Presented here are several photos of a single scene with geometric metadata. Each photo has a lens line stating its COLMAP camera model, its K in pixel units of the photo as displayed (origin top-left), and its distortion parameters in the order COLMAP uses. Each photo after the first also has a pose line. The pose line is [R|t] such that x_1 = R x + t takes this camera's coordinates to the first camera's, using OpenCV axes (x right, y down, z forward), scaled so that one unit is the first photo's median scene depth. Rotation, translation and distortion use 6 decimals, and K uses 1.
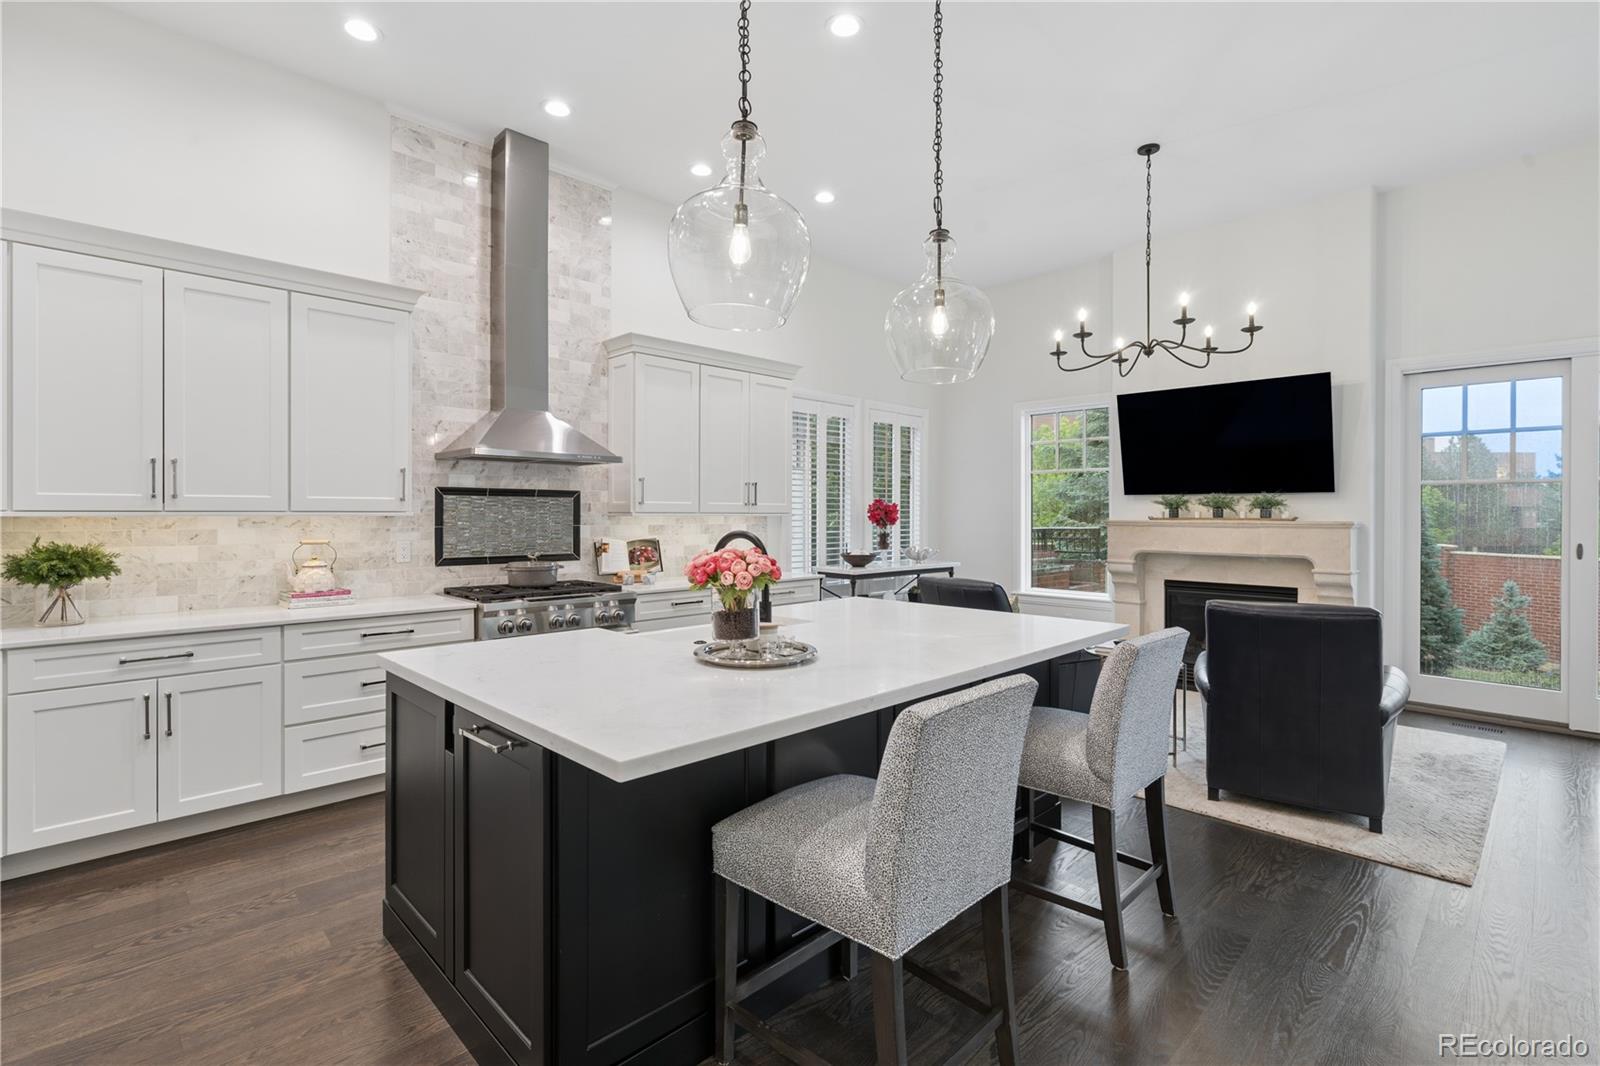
lens RADIAL K [[737.9, 0, 782.6], [0, 737.9, 511.7], [0, 0, 1]] dist [0.000672, 0.000437]
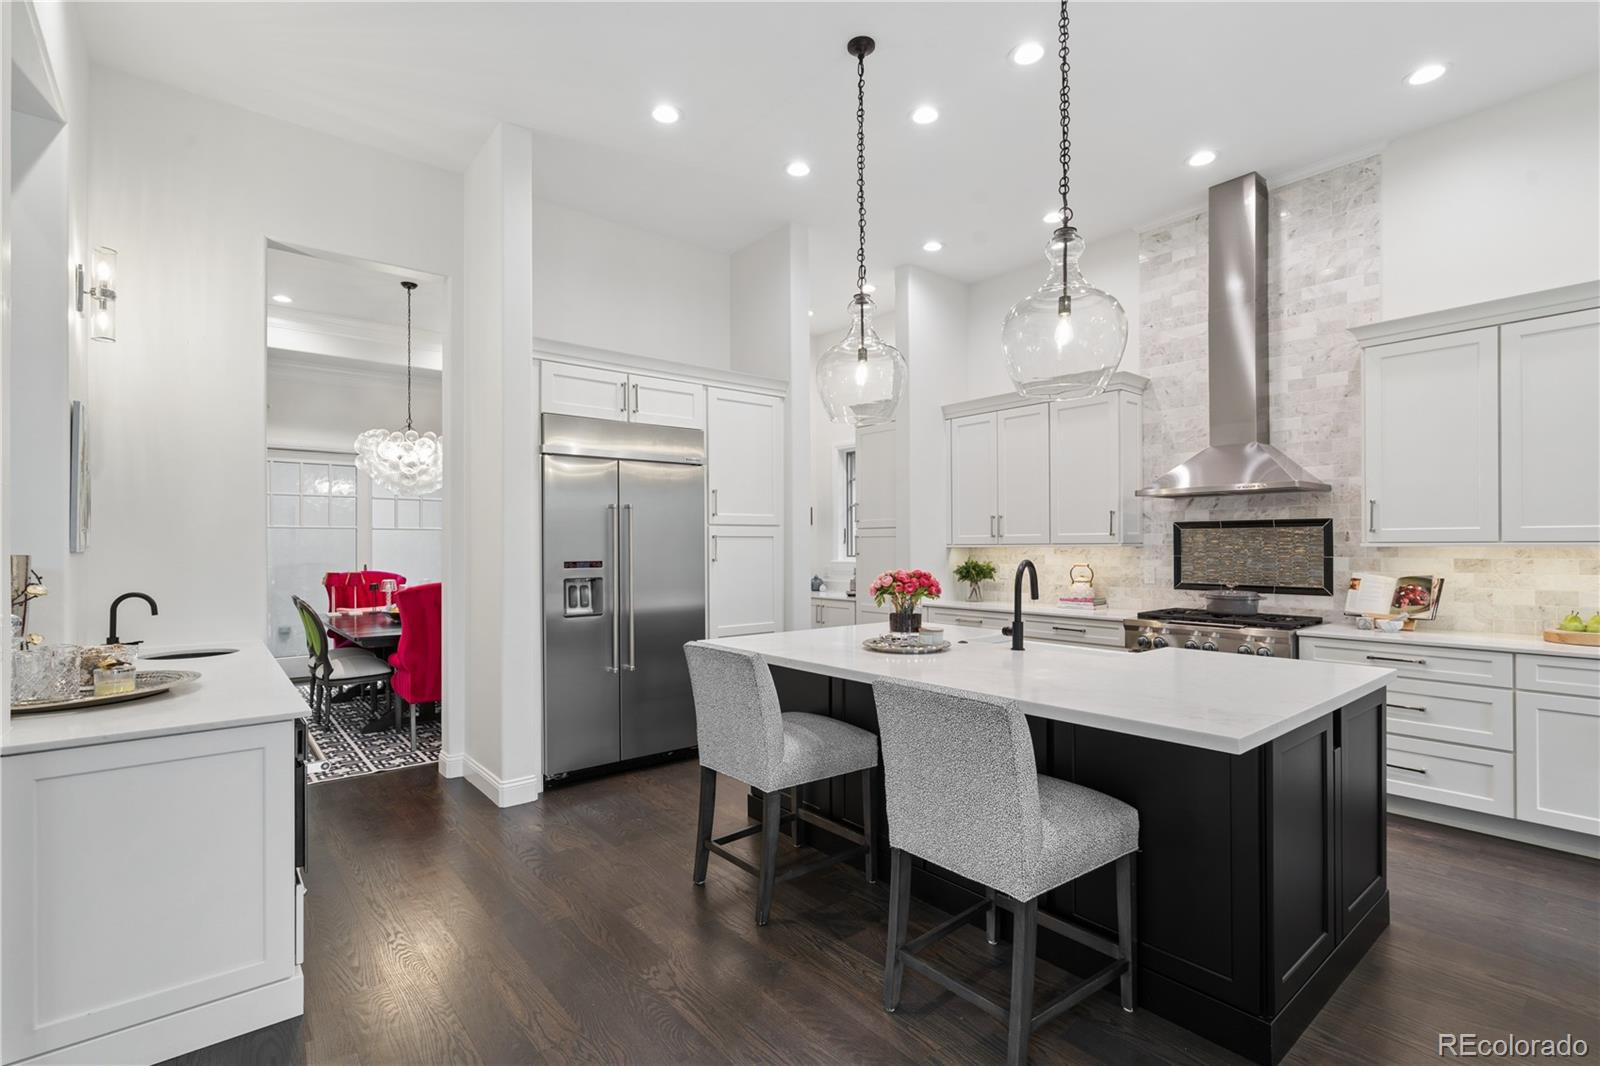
lens RADIAL K [[737.9, 0, 796.7], [0, 737.9, 545.0], [0, 0, 1]] dist [0.000672, 0.000437]
pose [[-0.084452, -0.001429, -0.996426, 0.743129], [0.007716, 0.999968, -0.002088, 0.000769], [0.996398, -0.007864, -0.084439, 0.478732]]
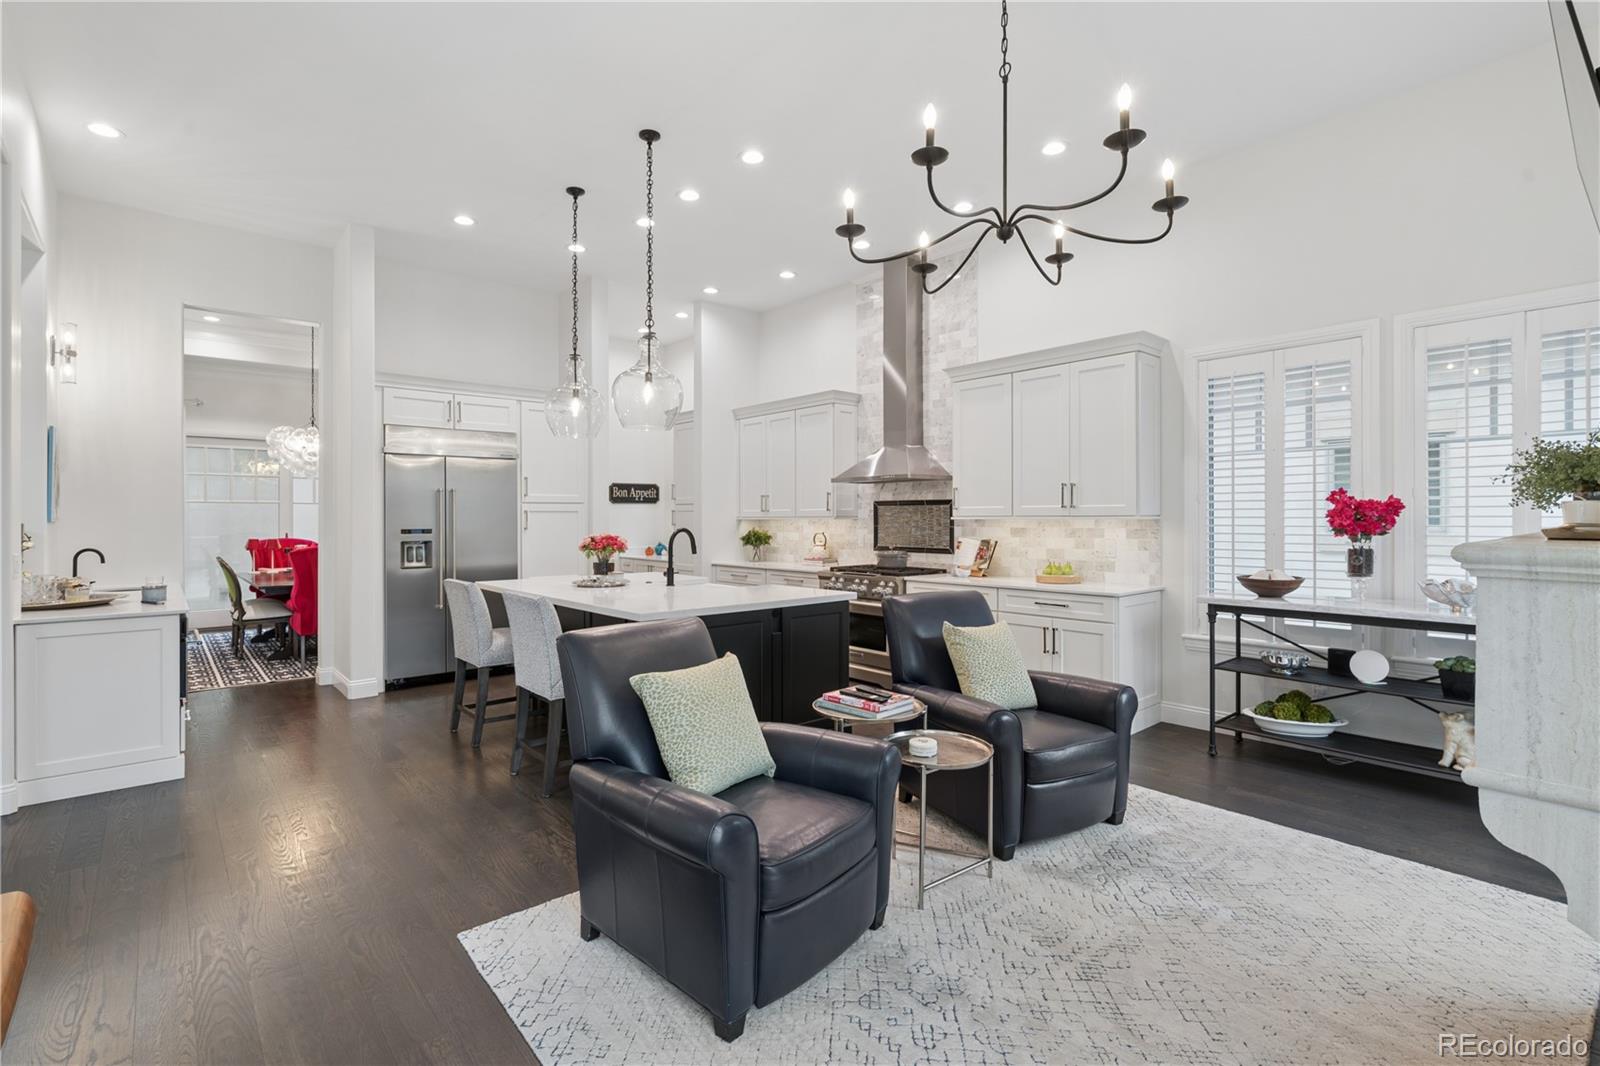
lens RADIAL K [[737.9, 0, 784.2], [0, 737.9, 520.5], [0, 0, 1]] dist [0.000672, 0.000437]
pose [[-0.063531, 0.003271, -0.997974, 1.113959], [0.006283, 0.999976, 0.002878, 0.002609], [0.997960, -0.006088, -0.063550, 0.878920]]
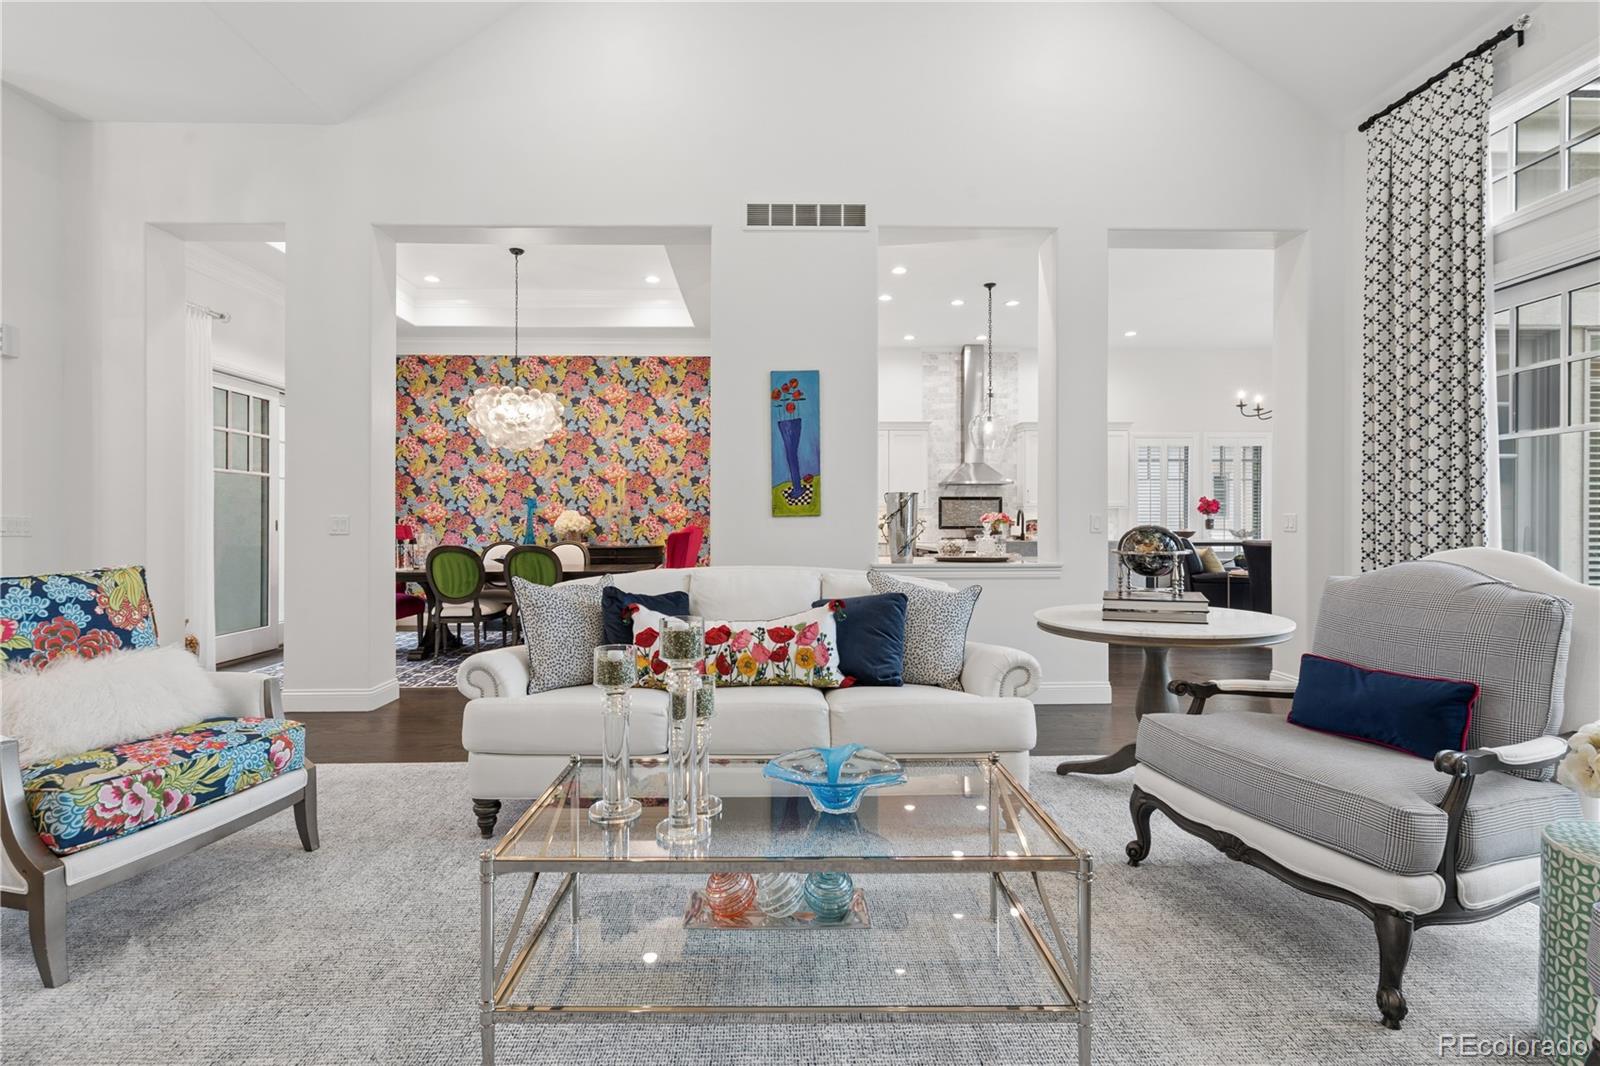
lens RADIAL K [[737.9, 0, 804.4], [0, 737.9, 534.7], [0, 0, 1]] dist [0.000672, 0.000437]
pose [[0.736914, 0.005752, -0.675962, 0.839649], [0.004153, 0.999906, 0.013036, 0.057100], [0.675974, -0.012414, 0.736821, -1.086346]]
